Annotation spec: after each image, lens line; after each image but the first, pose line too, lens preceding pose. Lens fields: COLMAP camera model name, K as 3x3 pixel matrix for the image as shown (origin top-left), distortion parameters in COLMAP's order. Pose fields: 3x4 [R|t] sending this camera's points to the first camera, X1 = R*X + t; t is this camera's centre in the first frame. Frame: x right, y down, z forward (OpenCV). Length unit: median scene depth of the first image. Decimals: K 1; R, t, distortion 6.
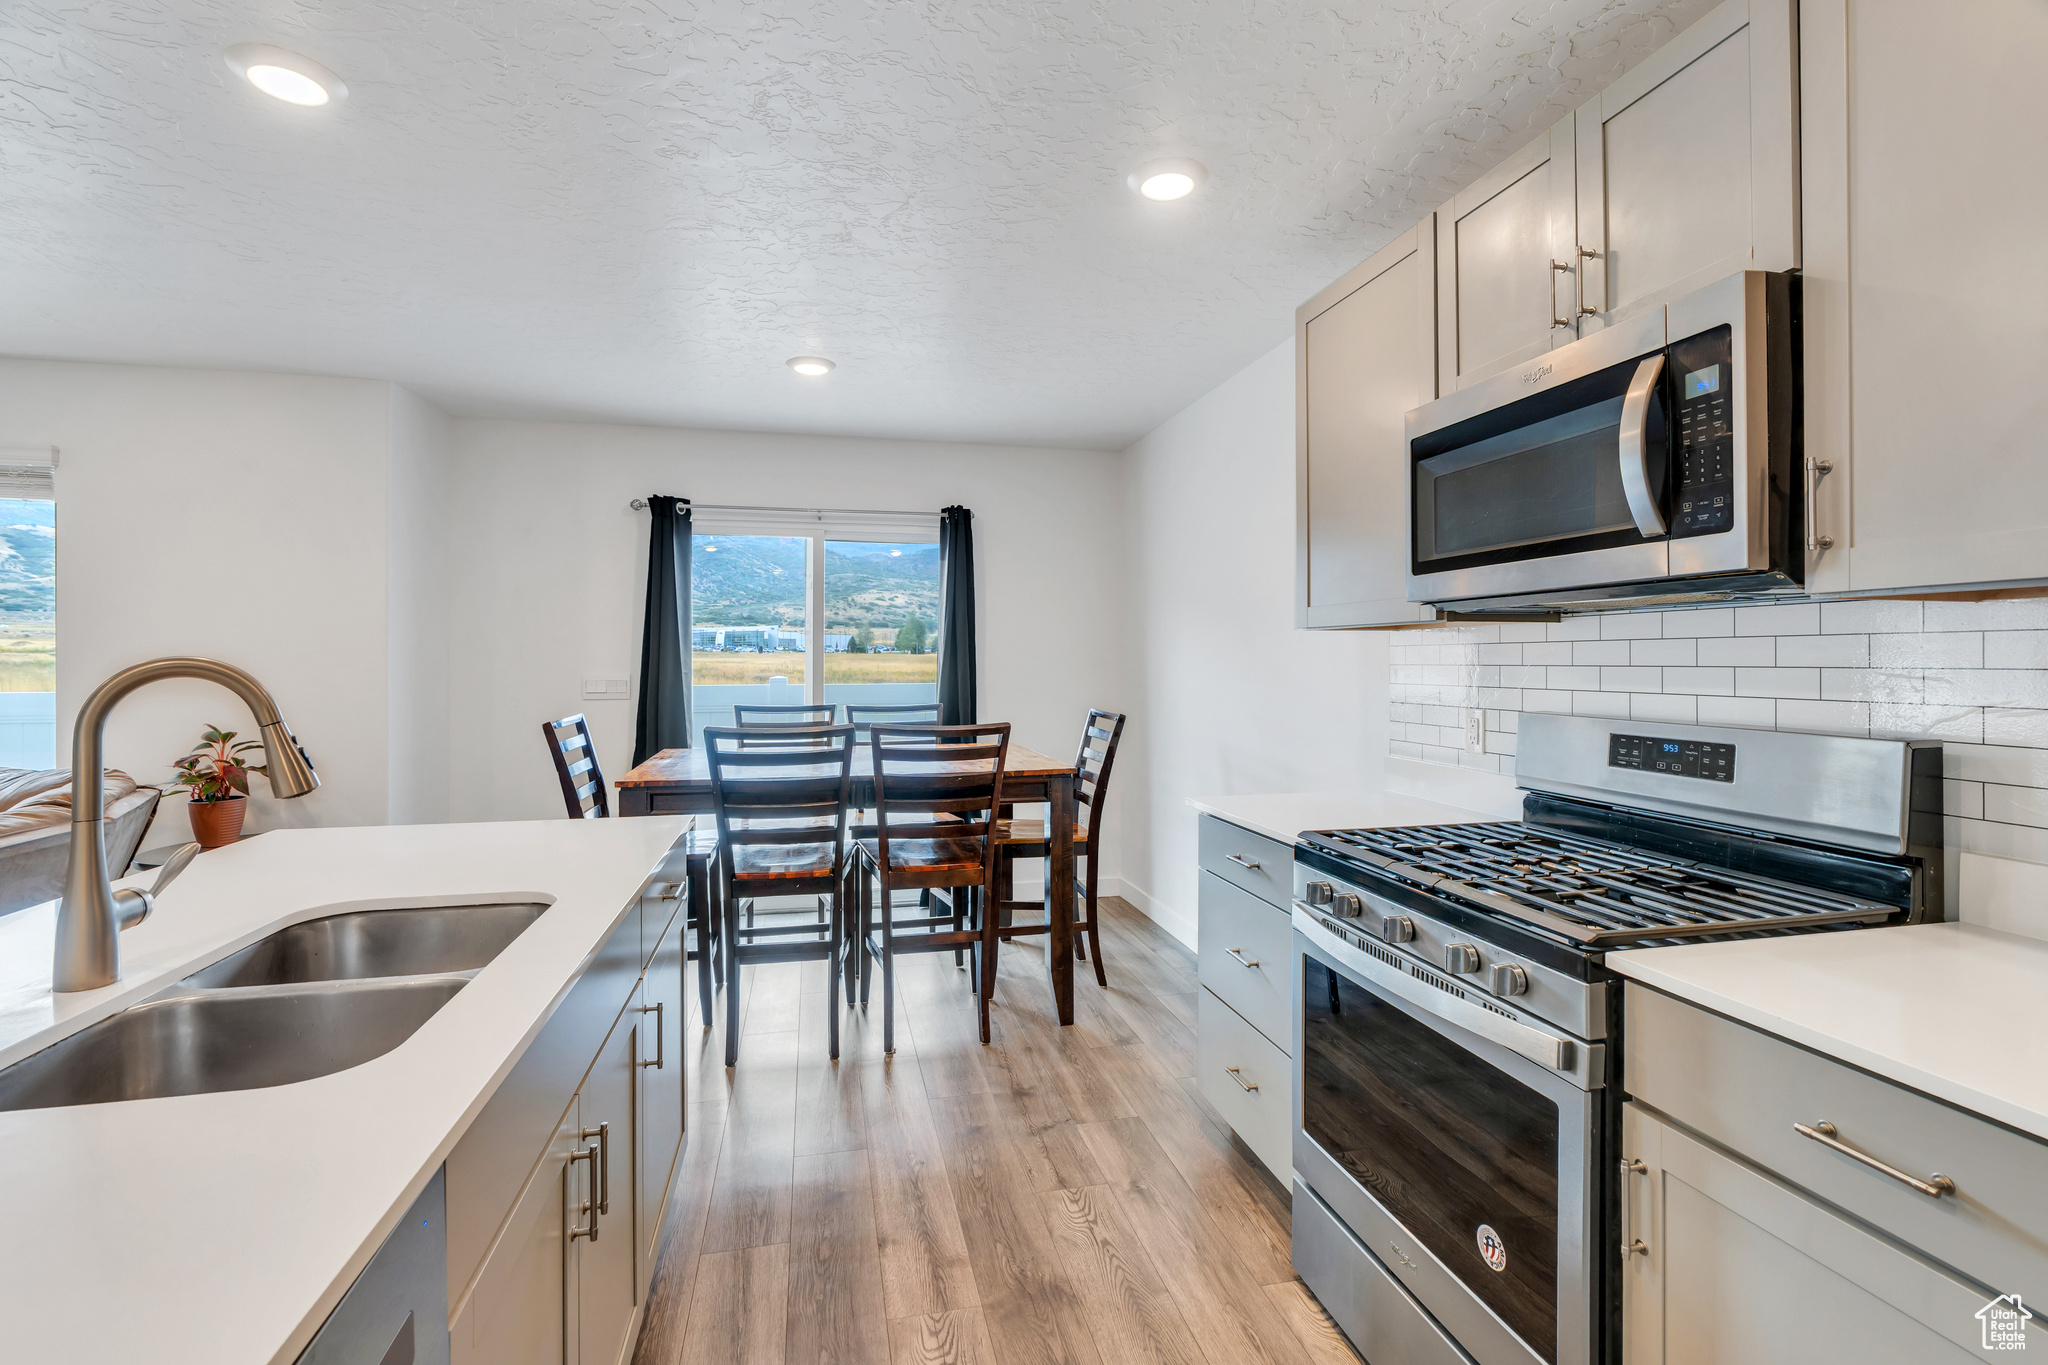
lens RADIAL K [[920.4, 0, 1027.6], [0, 920.4, 658.6], [0, 0, 1]] dist [-0.004251, 0.000141]
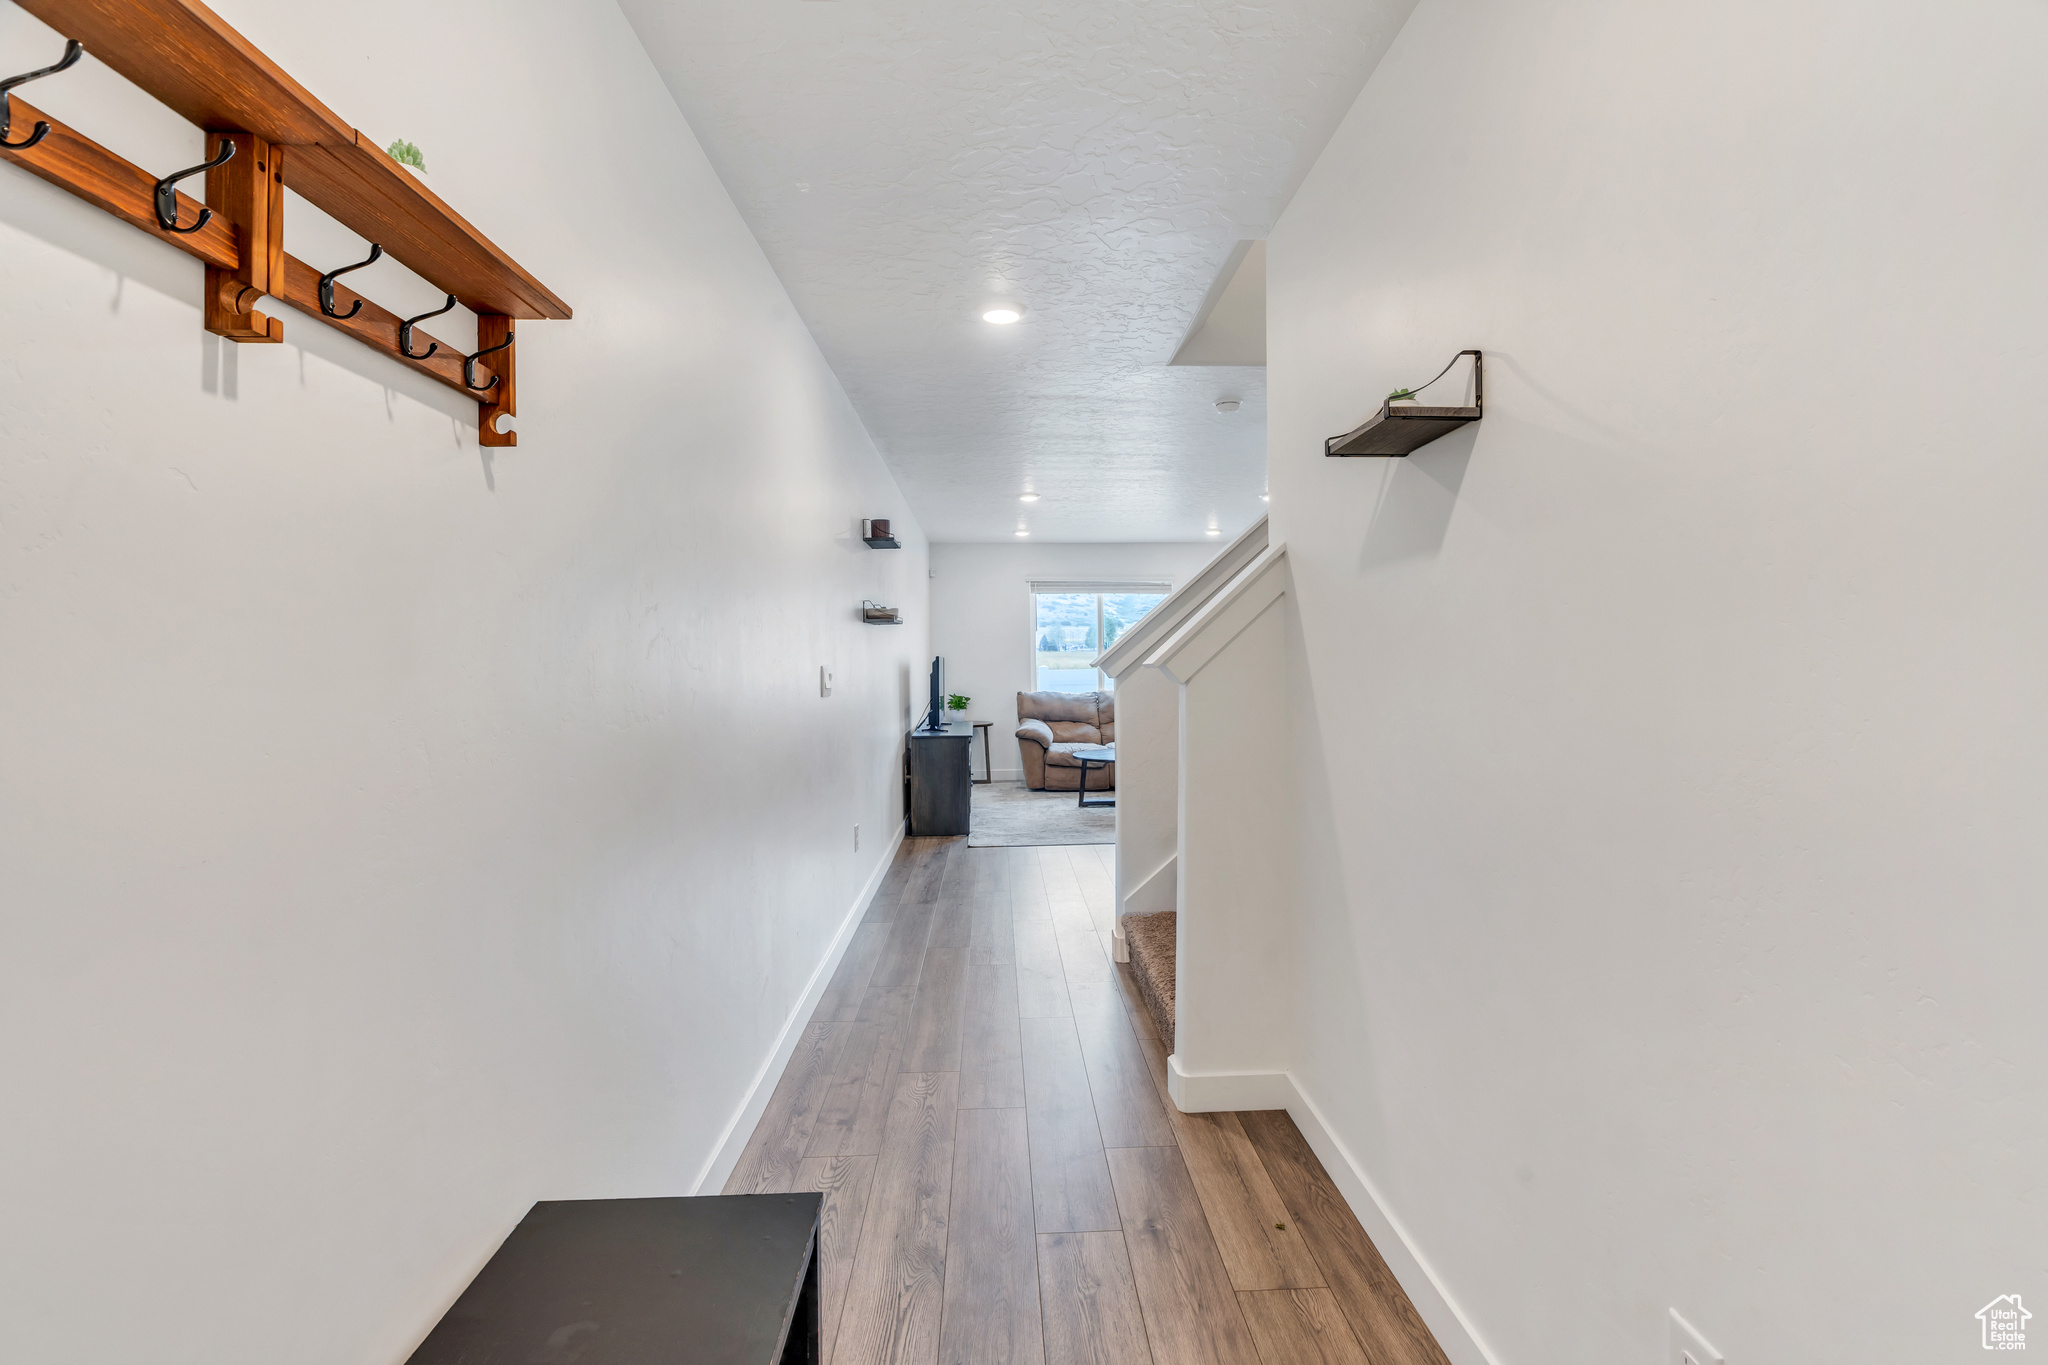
lens RADIAL K [[922.9, 0, 1028.7], [0, 922.9, 670.9], [0, 0, 1]] dist [-0.006057, 0.000807]
pose [[0.983559, -0.004506, -0.180530, -1.141587], [0.007447, 0.999850, 0.015615, 0.009740], [0.180432, -0.016703, 0.983446, -2.058834]]
